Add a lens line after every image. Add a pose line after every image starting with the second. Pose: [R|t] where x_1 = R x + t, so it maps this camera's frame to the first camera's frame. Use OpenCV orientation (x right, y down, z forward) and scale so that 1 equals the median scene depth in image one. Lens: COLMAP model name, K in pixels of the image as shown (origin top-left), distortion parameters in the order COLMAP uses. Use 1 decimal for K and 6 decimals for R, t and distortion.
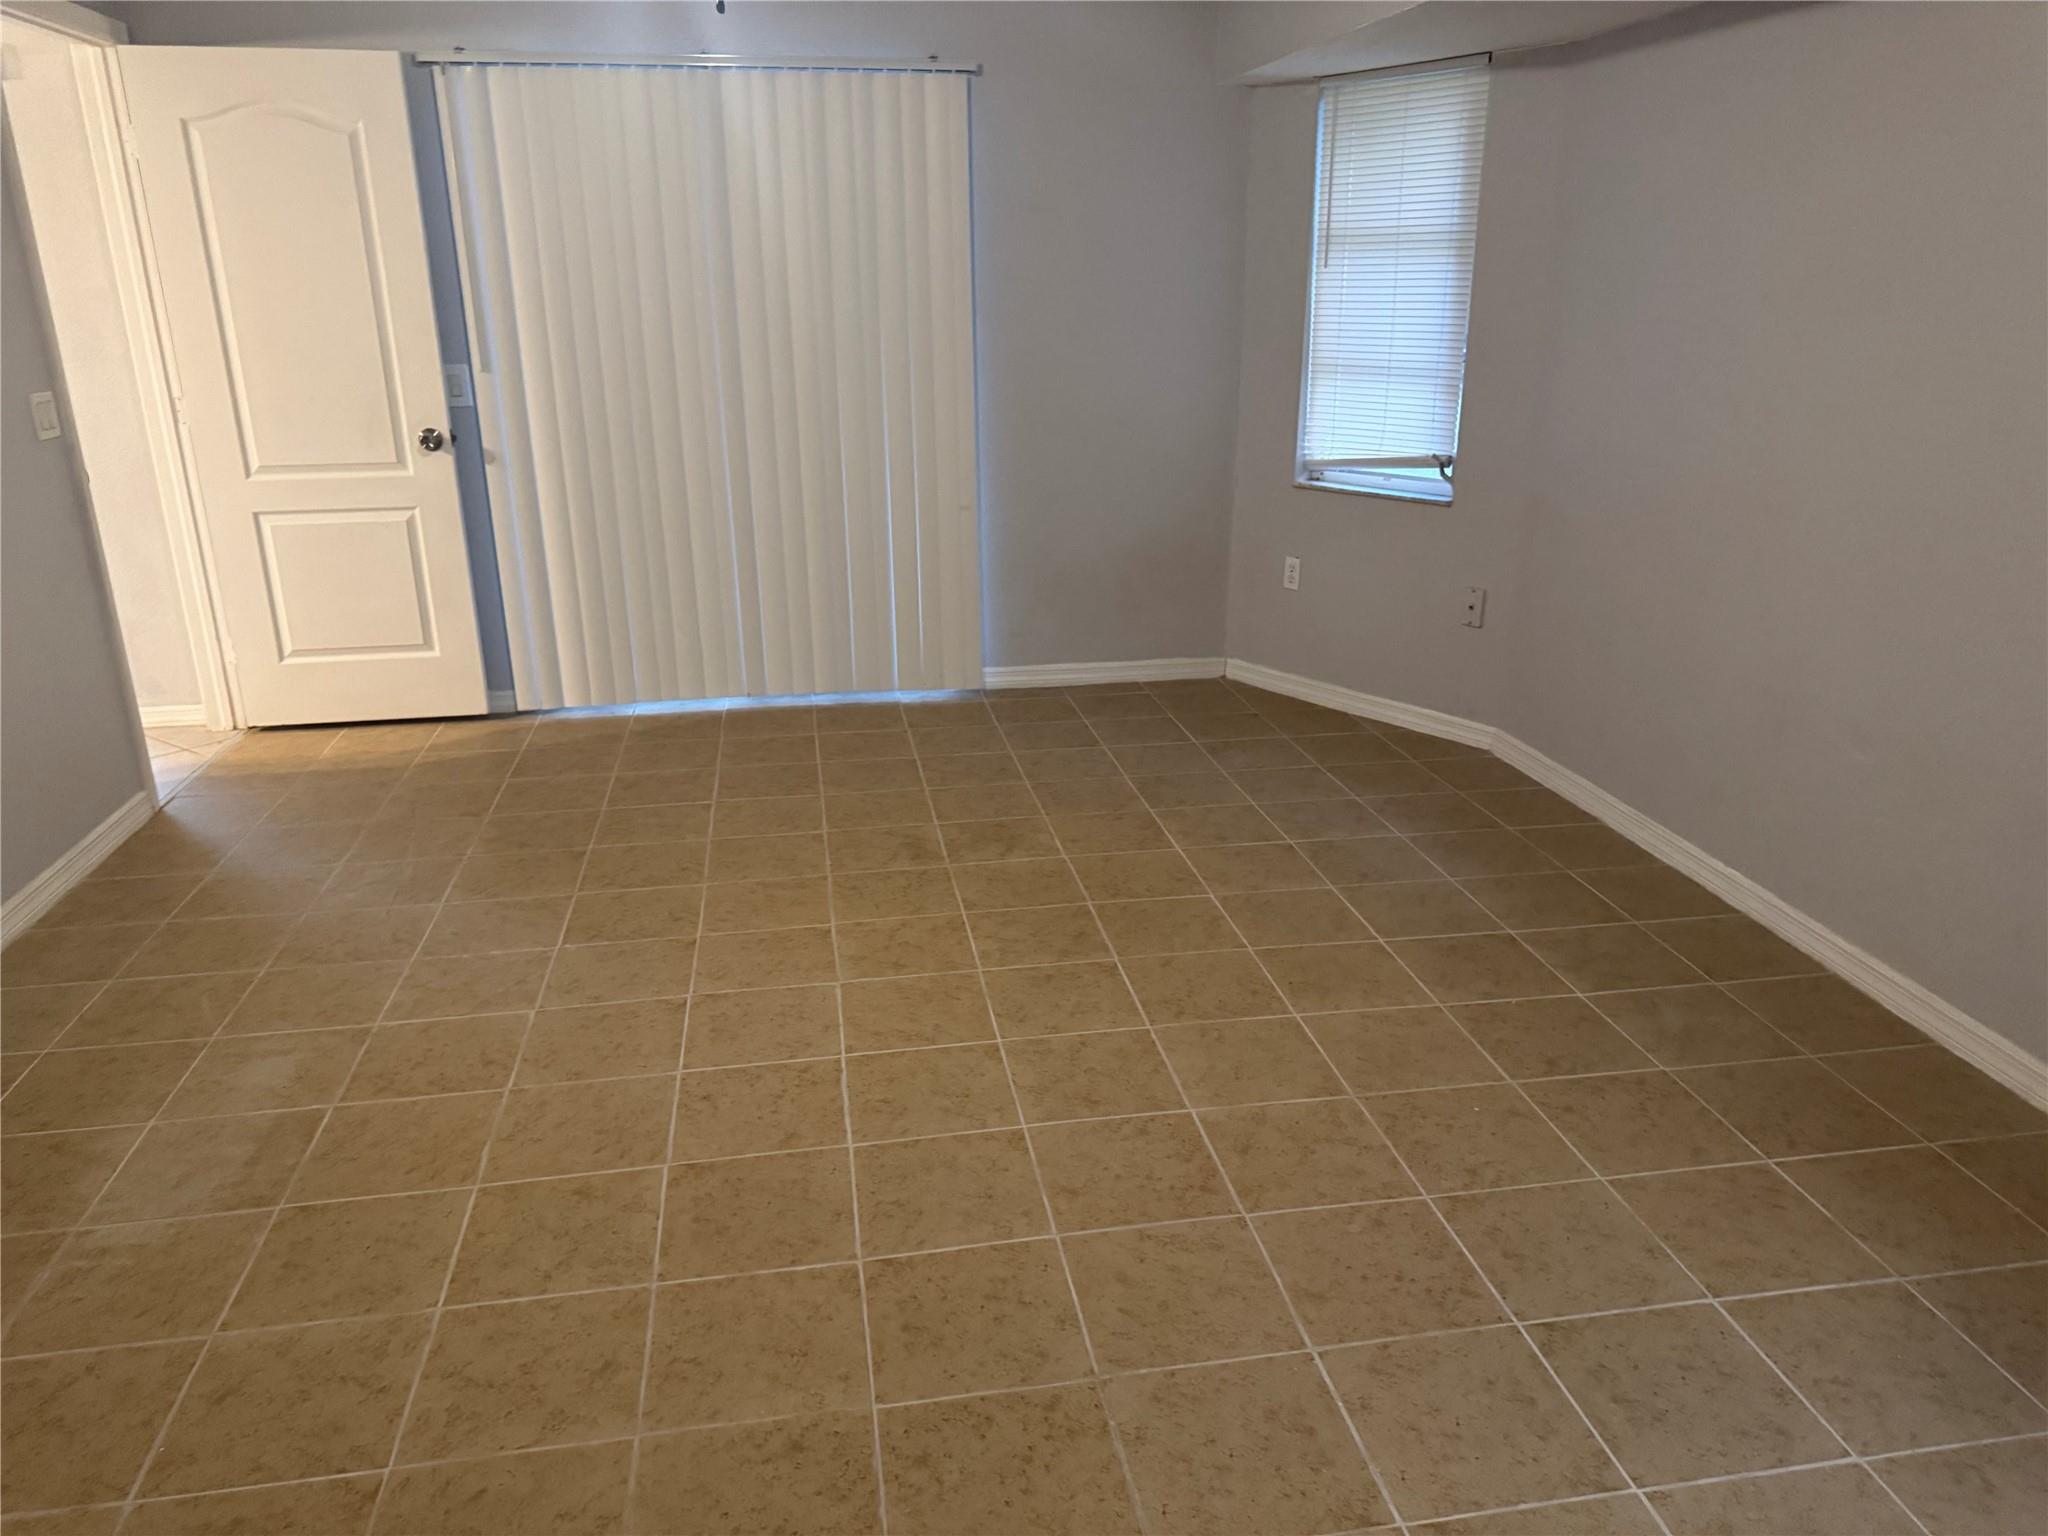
lens RADIAL K [[1420.2, 0, 1026.6], [0, 1420.2, 823.5], [0, 0, 1]] dist [0.007464, -0.029978]
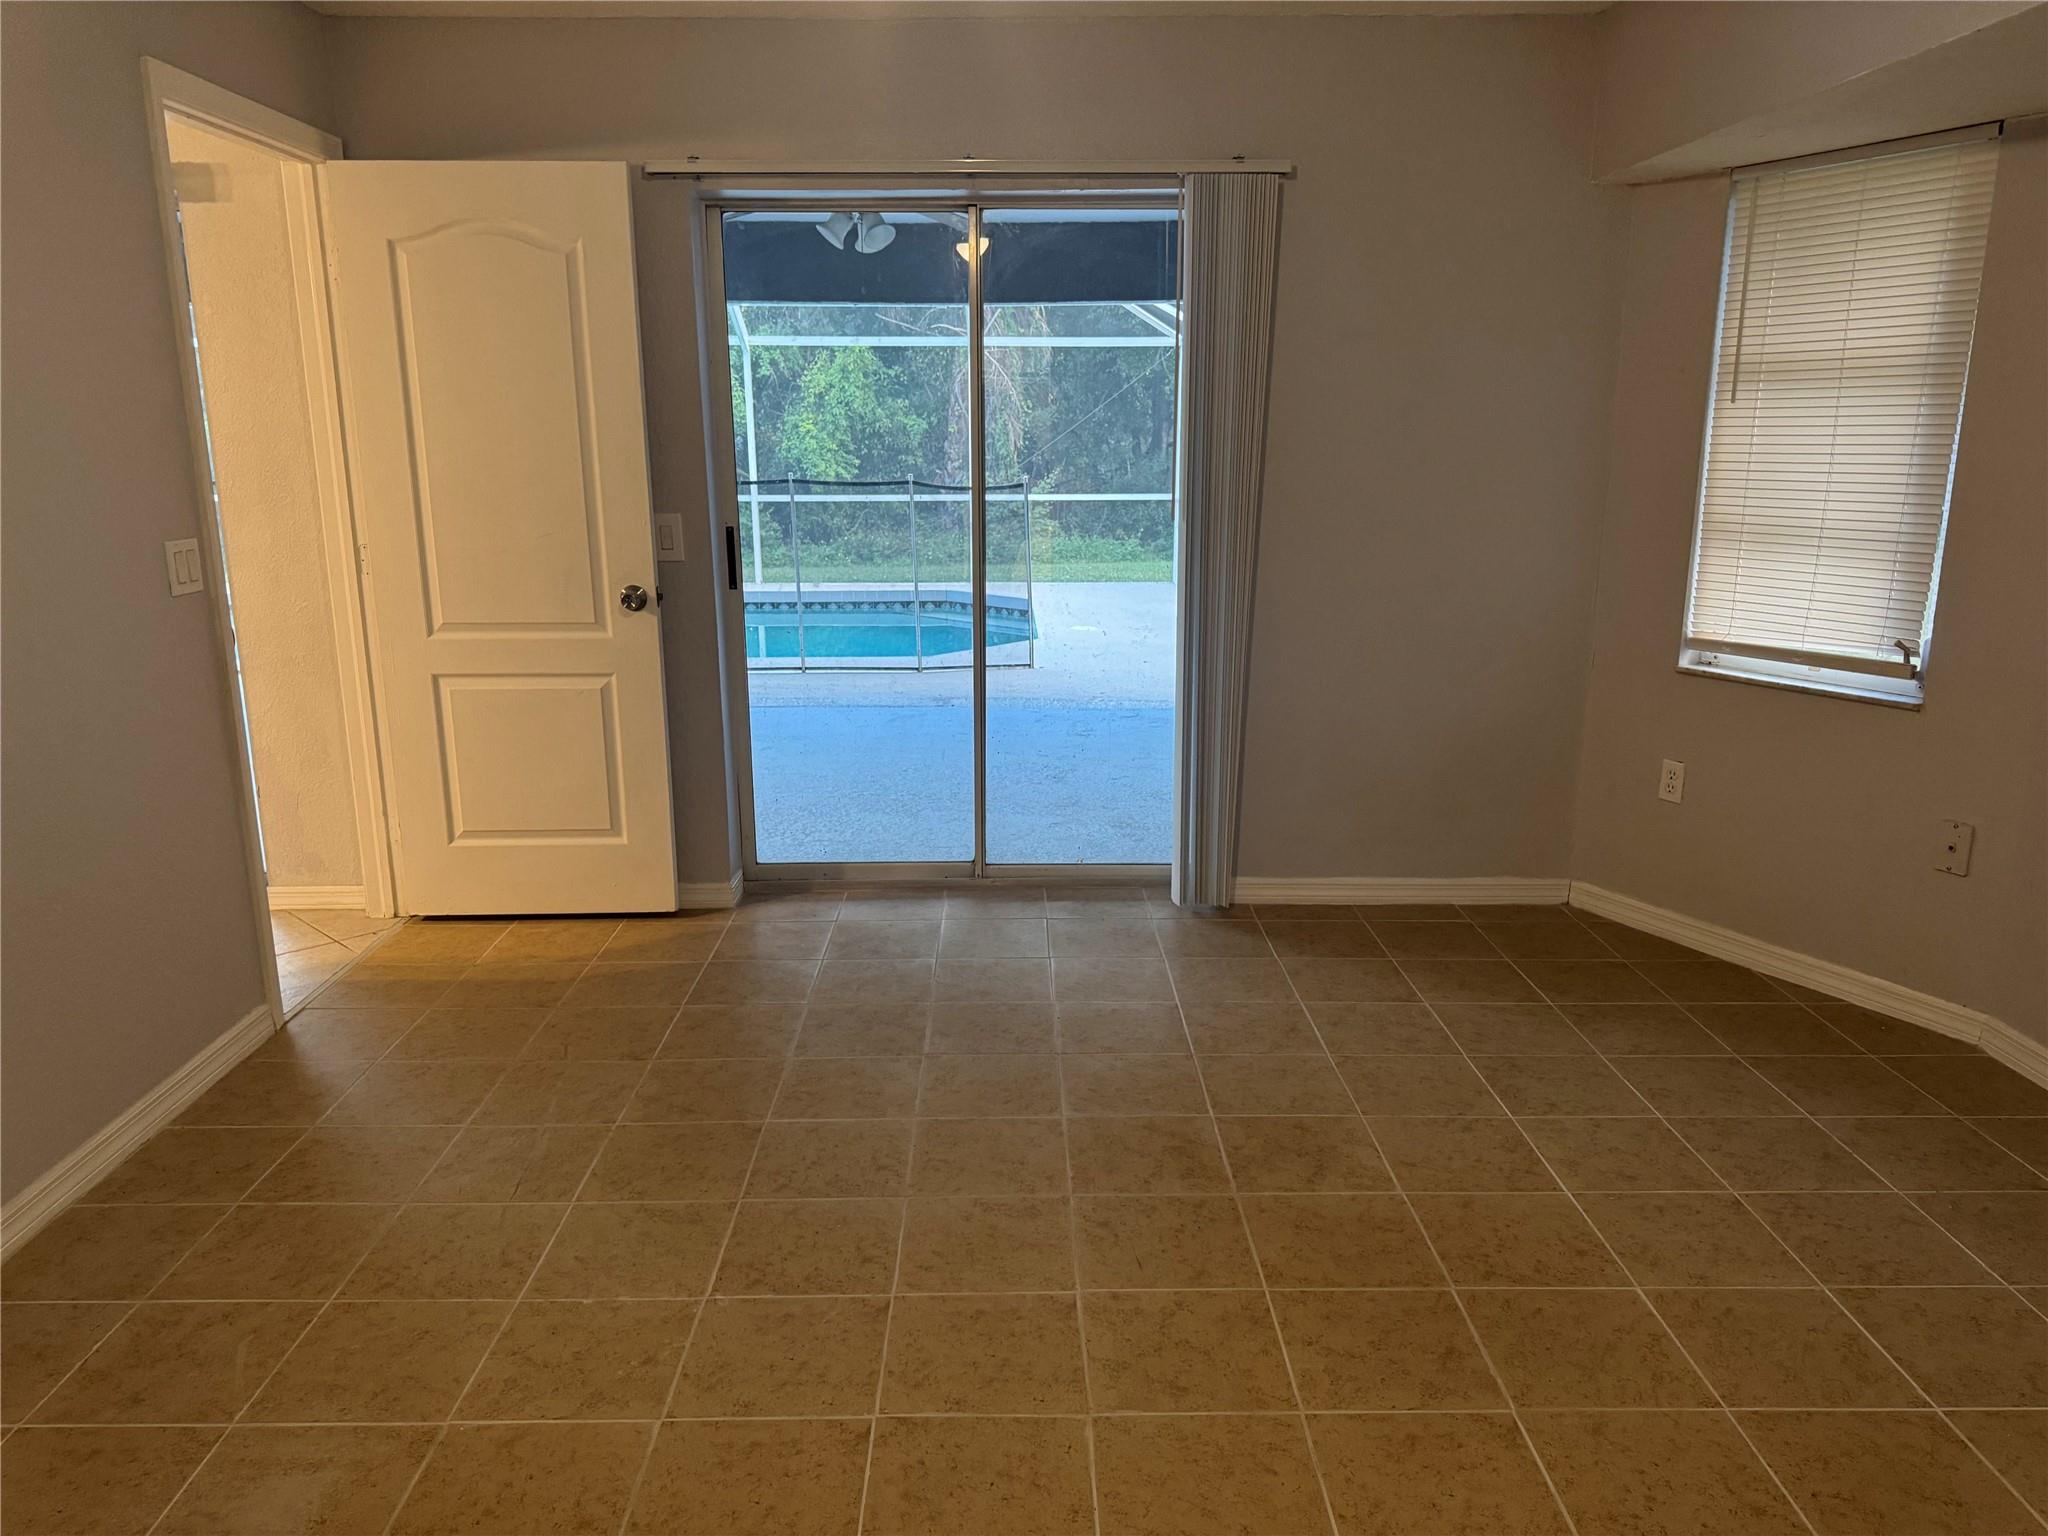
lens RADIAL K [[1445.4, 0, 1032.7], [0, 1445.4, 822.4], [0, 0, 1]] dist [0.060771, -0.104014]
pose [[0.988359, 0.039728, -0.146863, -0.045705], [-0.054169, 0.993938, -0.095676, -0.065927], [0.142172, 0.102518, 0.984519, 0.185537]]
